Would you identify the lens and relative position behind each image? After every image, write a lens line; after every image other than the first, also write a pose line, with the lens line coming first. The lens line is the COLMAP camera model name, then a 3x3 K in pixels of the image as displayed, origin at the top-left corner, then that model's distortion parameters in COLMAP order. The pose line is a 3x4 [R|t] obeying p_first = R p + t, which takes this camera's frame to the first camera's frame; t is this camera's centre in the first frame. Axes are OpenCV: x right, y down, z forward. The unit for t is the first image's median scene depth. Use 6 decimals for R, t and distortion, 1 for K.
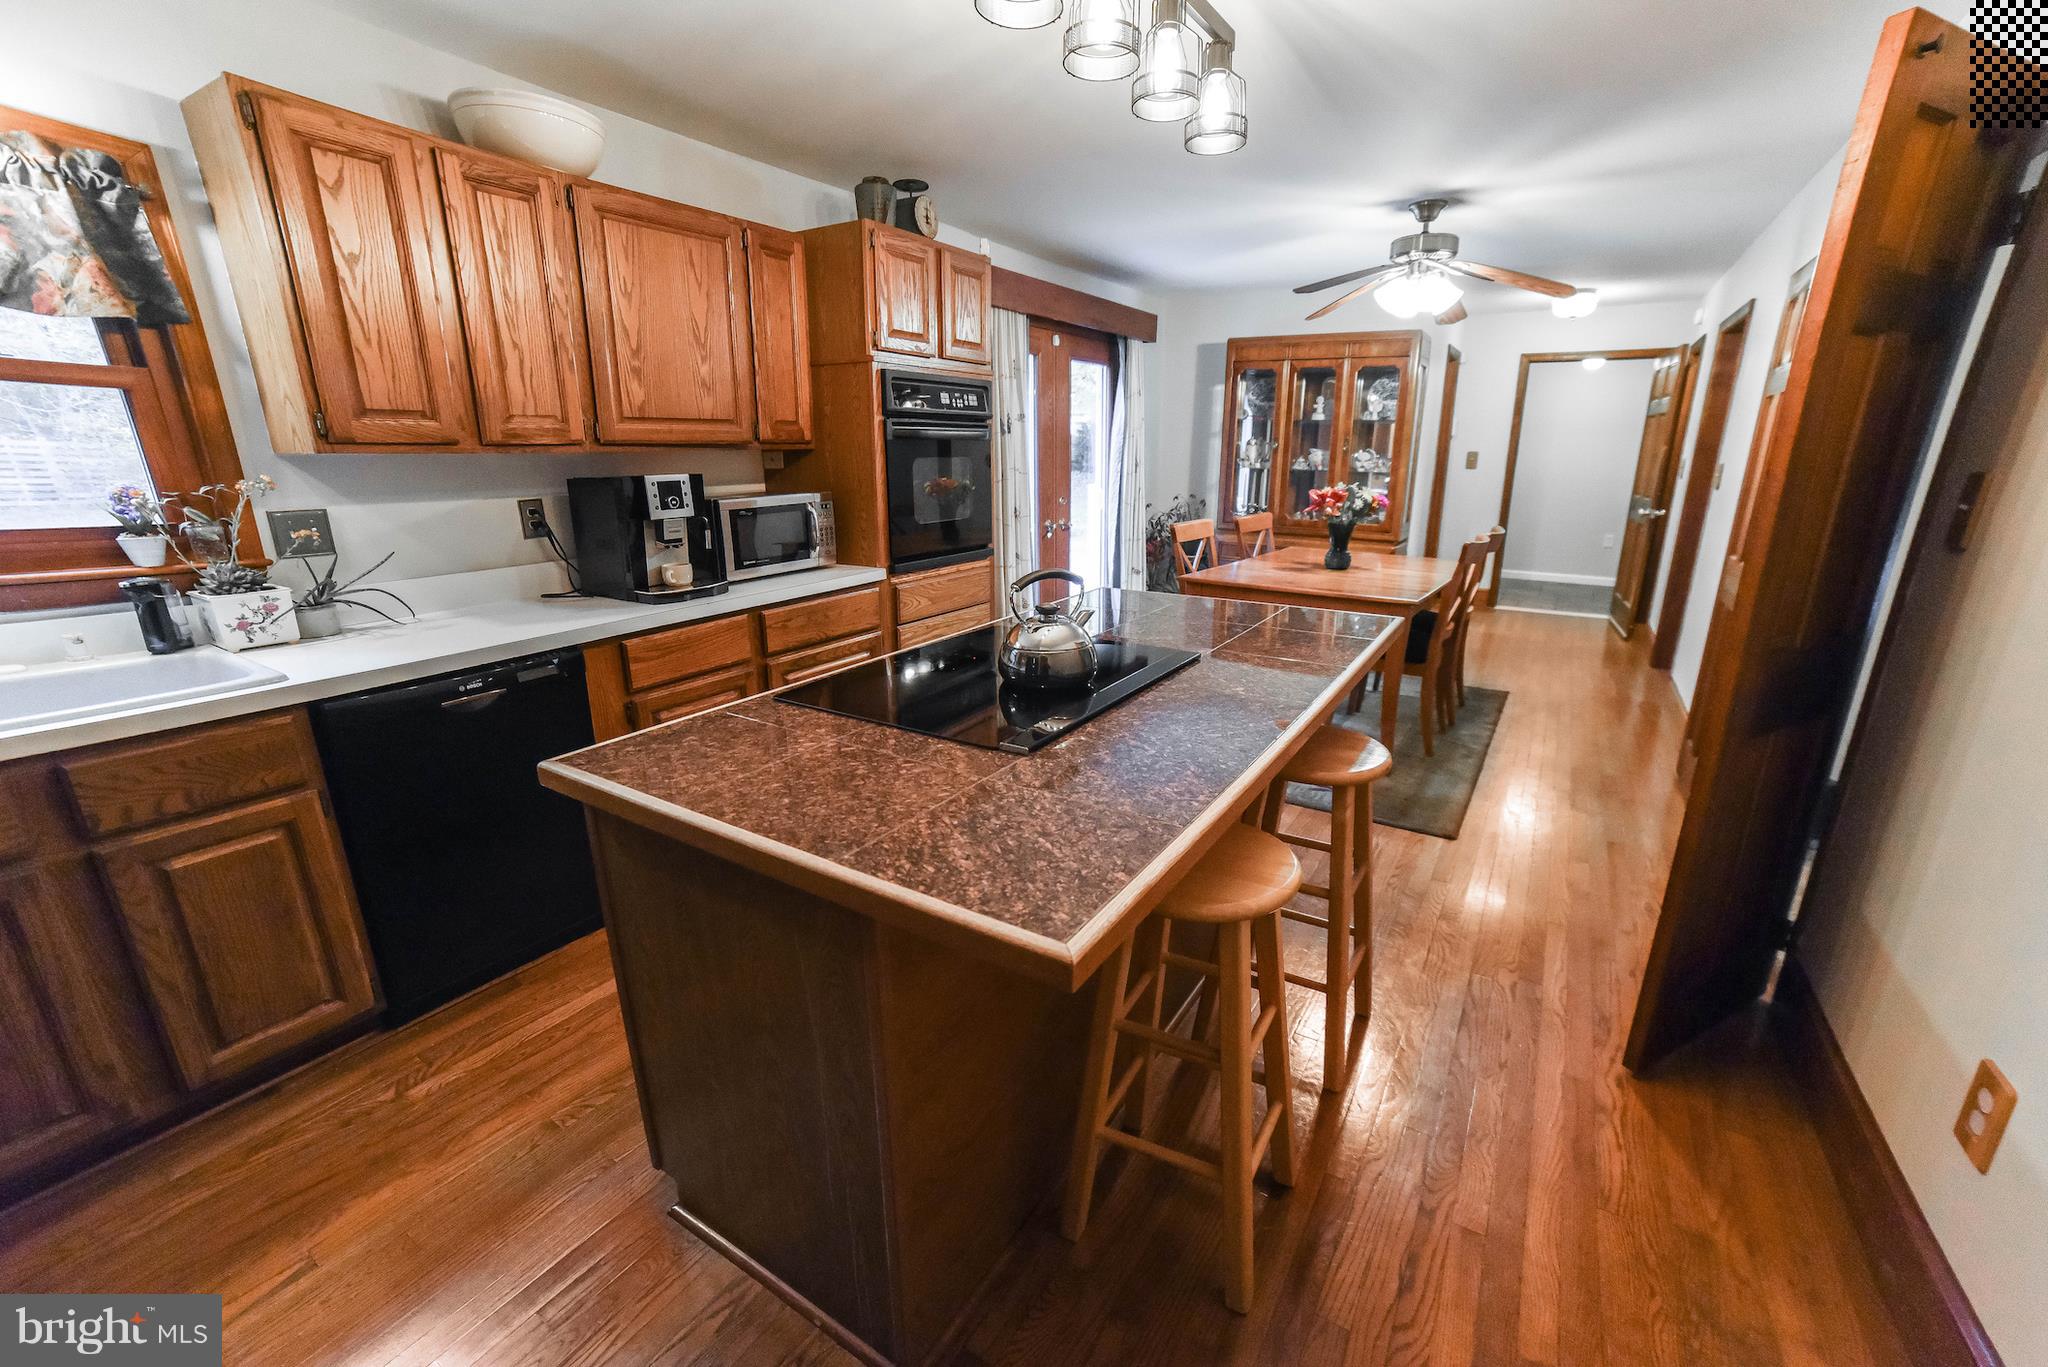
lens RADIAL K [[834.8, 0, 1029.1], [0, 834.8, 697.6], [0, 0, 1]] dist [-0.070663, 0.034893]
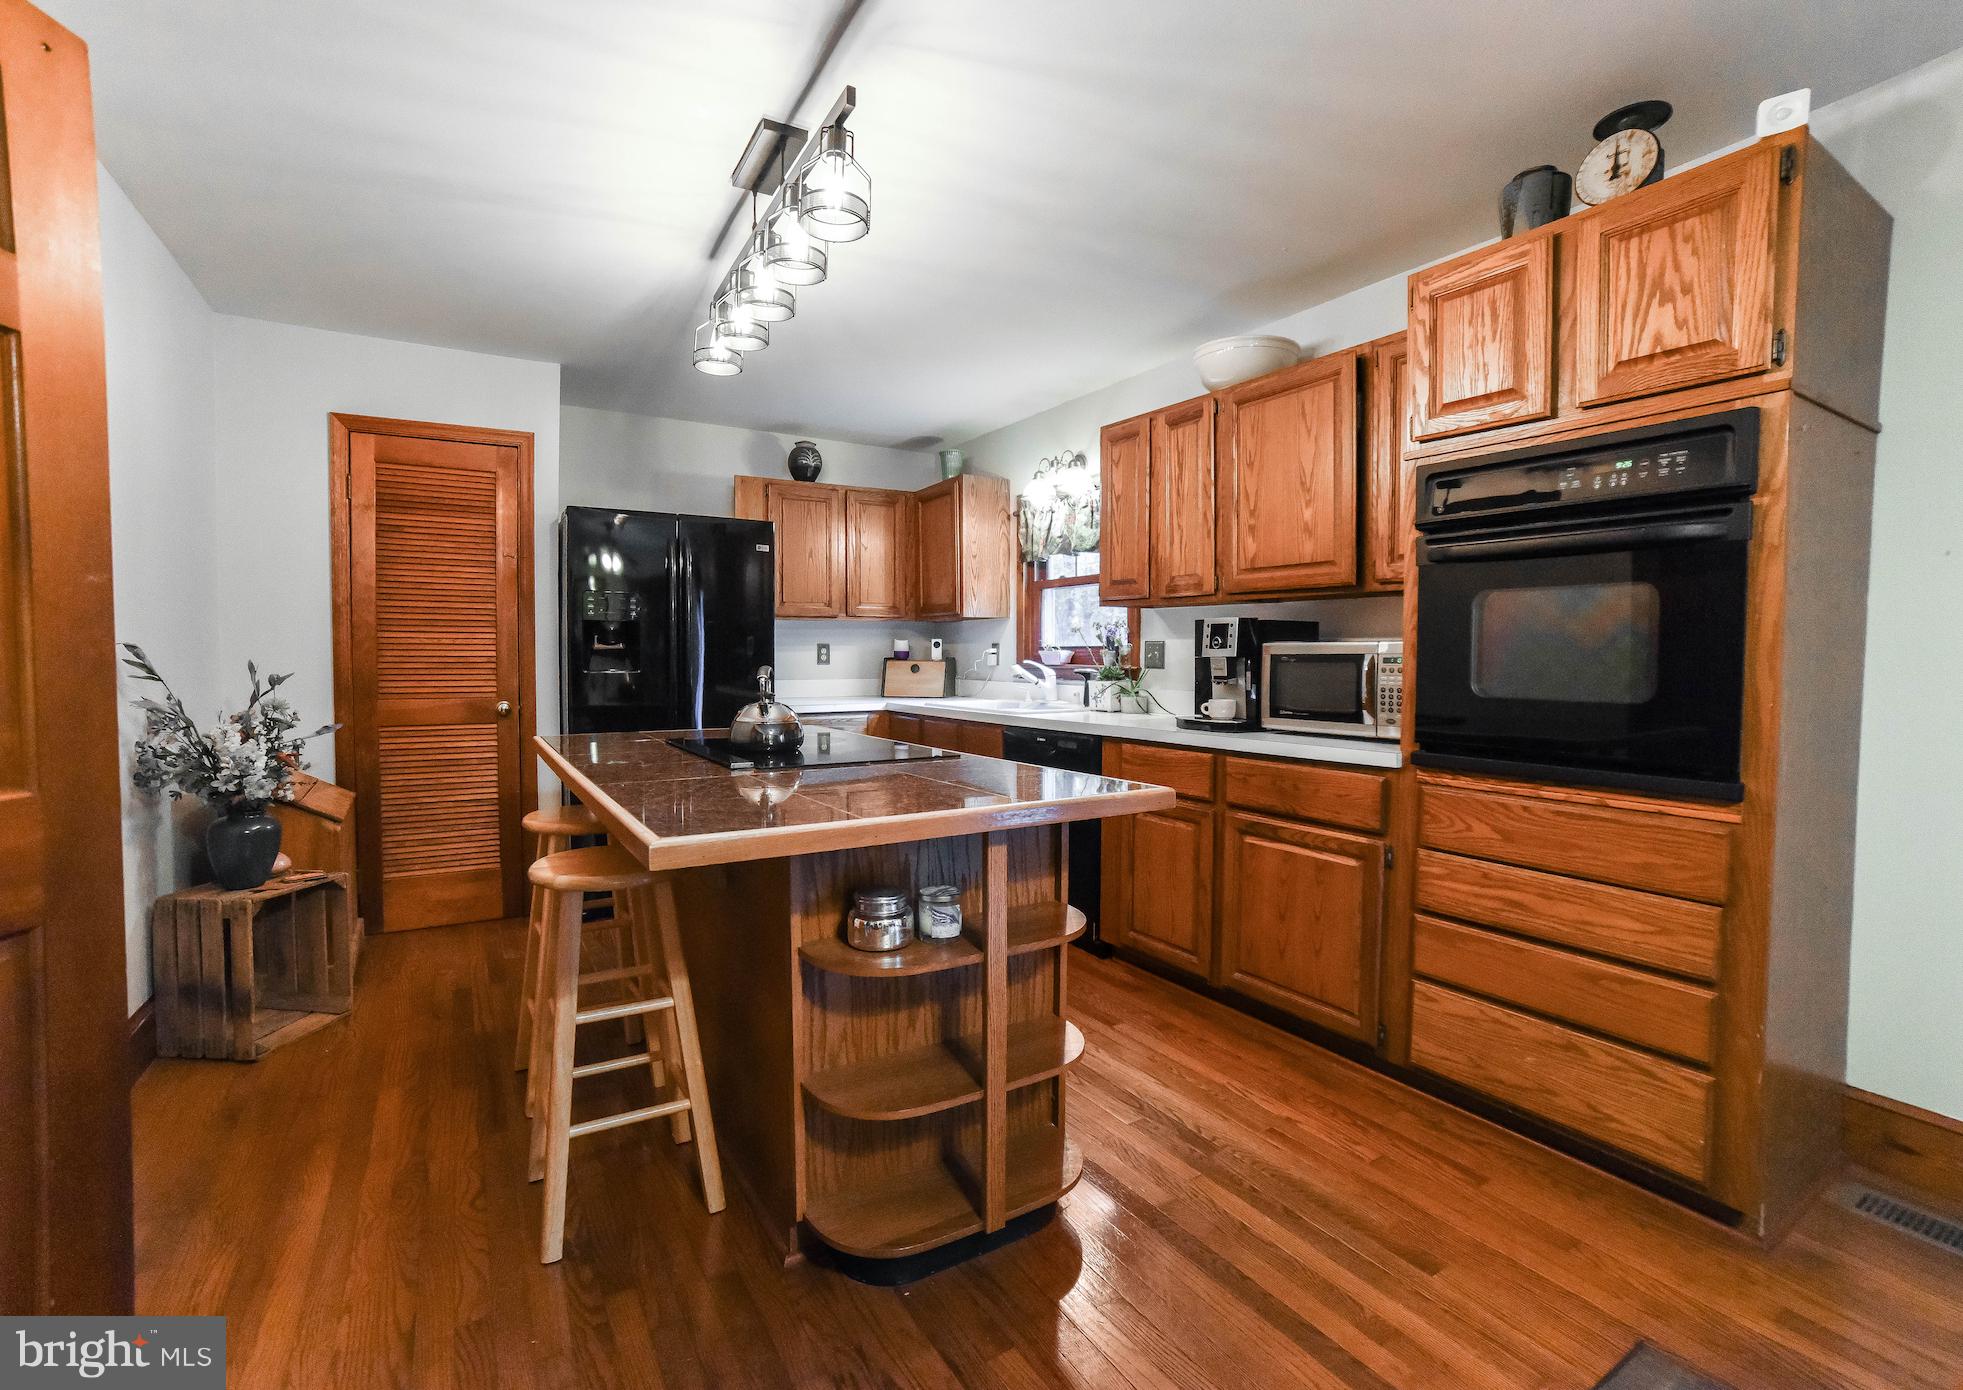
lens RADIAL K [[882.0, 0, 973.2], [0, 882.0, 691.2], [0, 0, 1]] dist [-0.076166, 0.000224]
pose [[-0.443018, 0.037126, -0.895743, 0.810087], [-0.262954, 0.949817, 0.169420, -0.310393], [0.857082, 0.310595, -0.411024, 1.315440]]
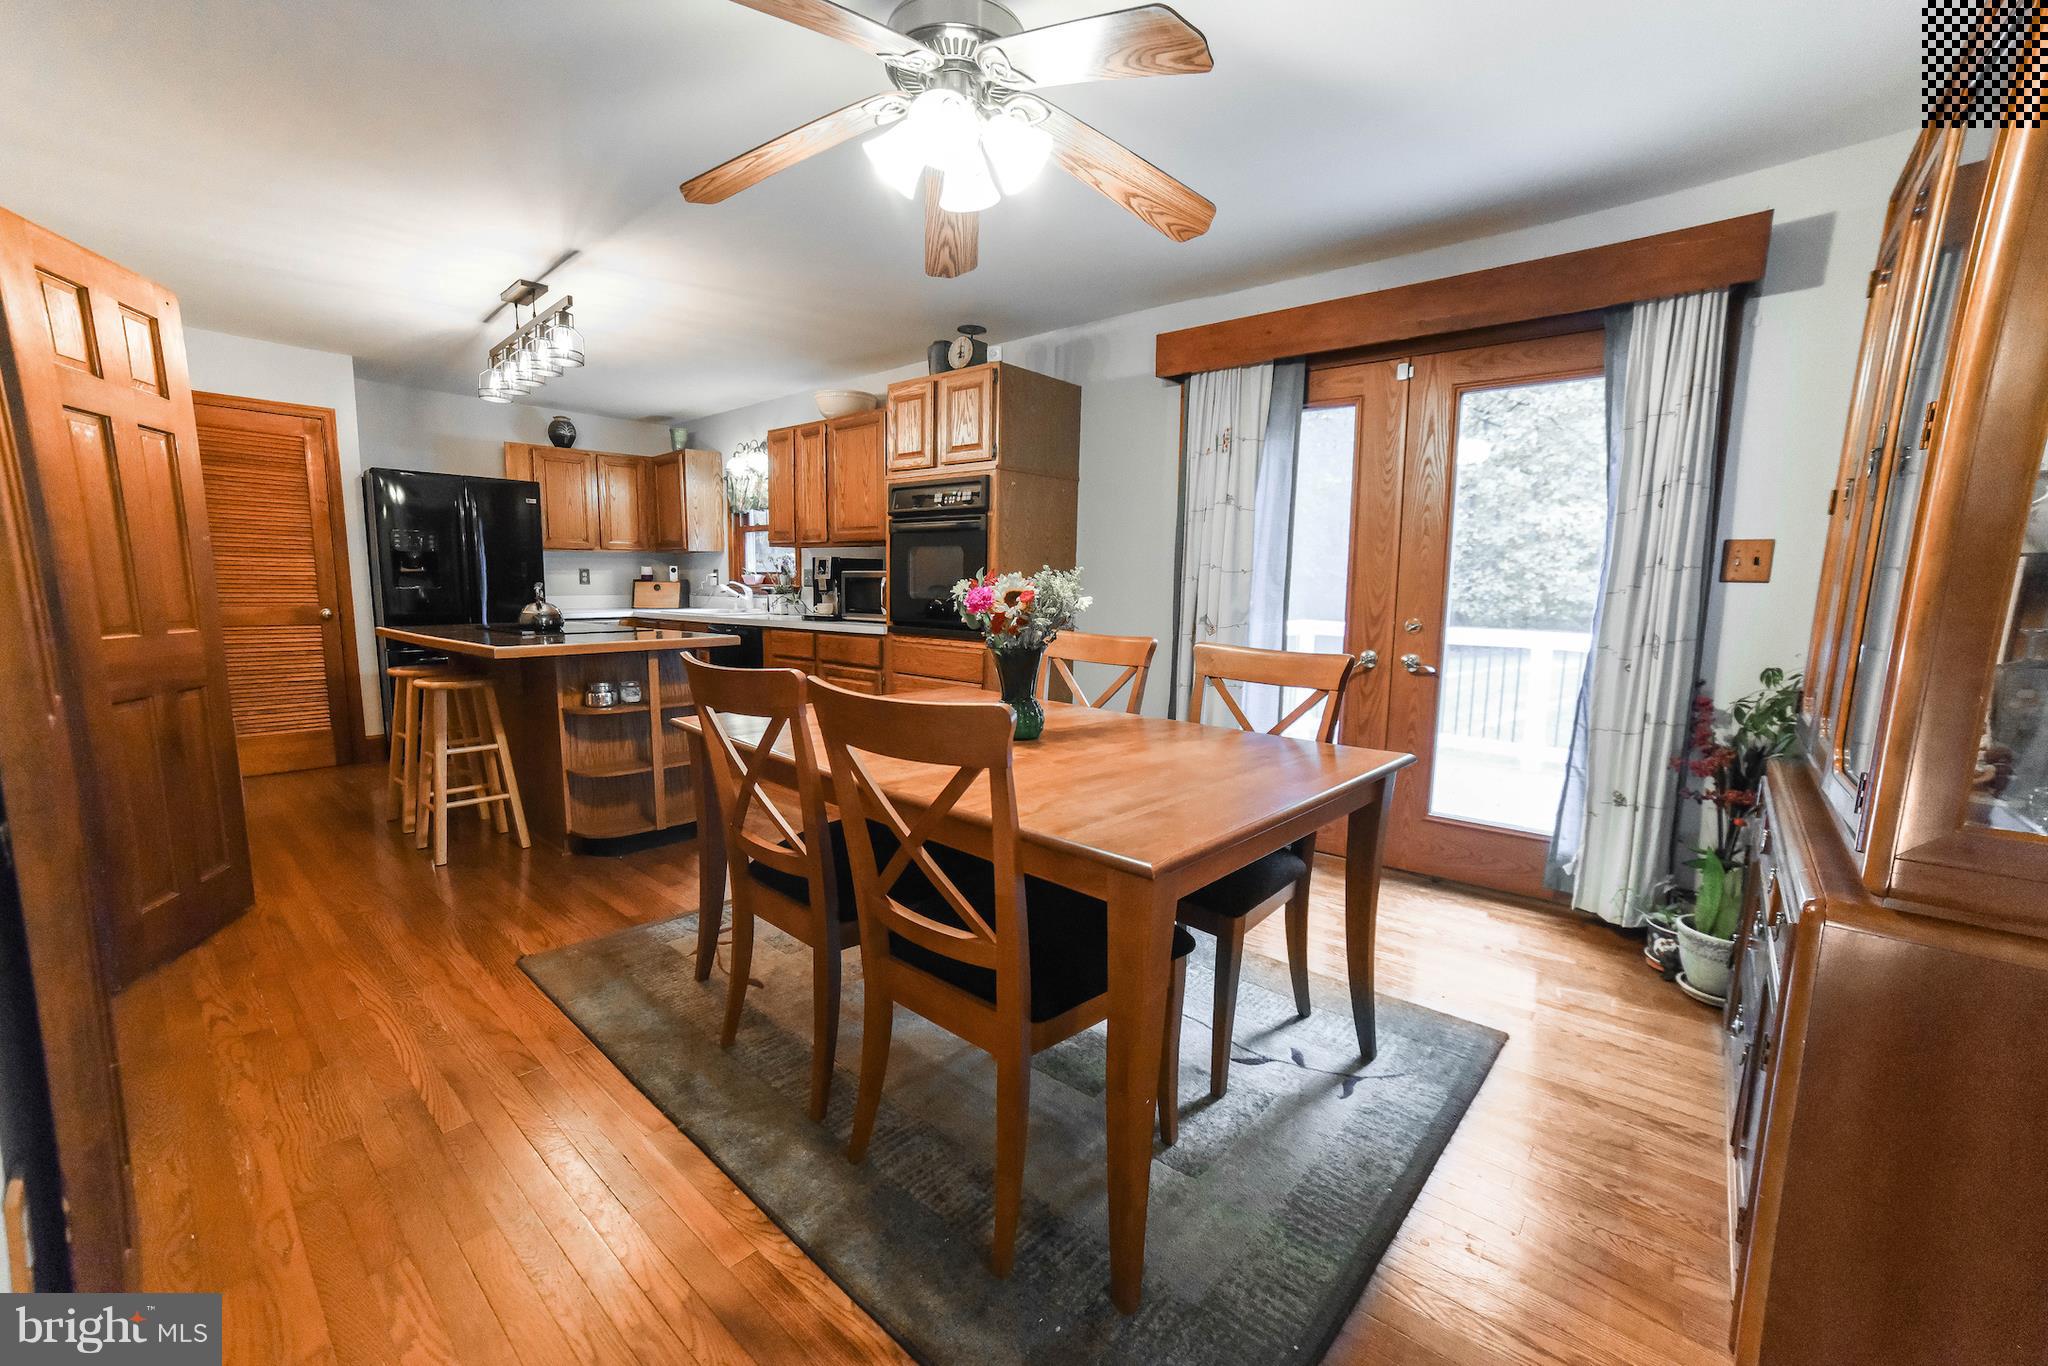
lens RADIAL K [[834.8, 0, 1029.1], [0, 834.8, 697.1], [0, 0, 1]] dist [-0.070663, 0.034893]
pose [[-0.149893, 0.134569, -0.979502, 1.532728], [-0.300936, 0.937478, 0.174848, -0.479666], [0.941791, 0.320976, -0.100025, 1.877737]]
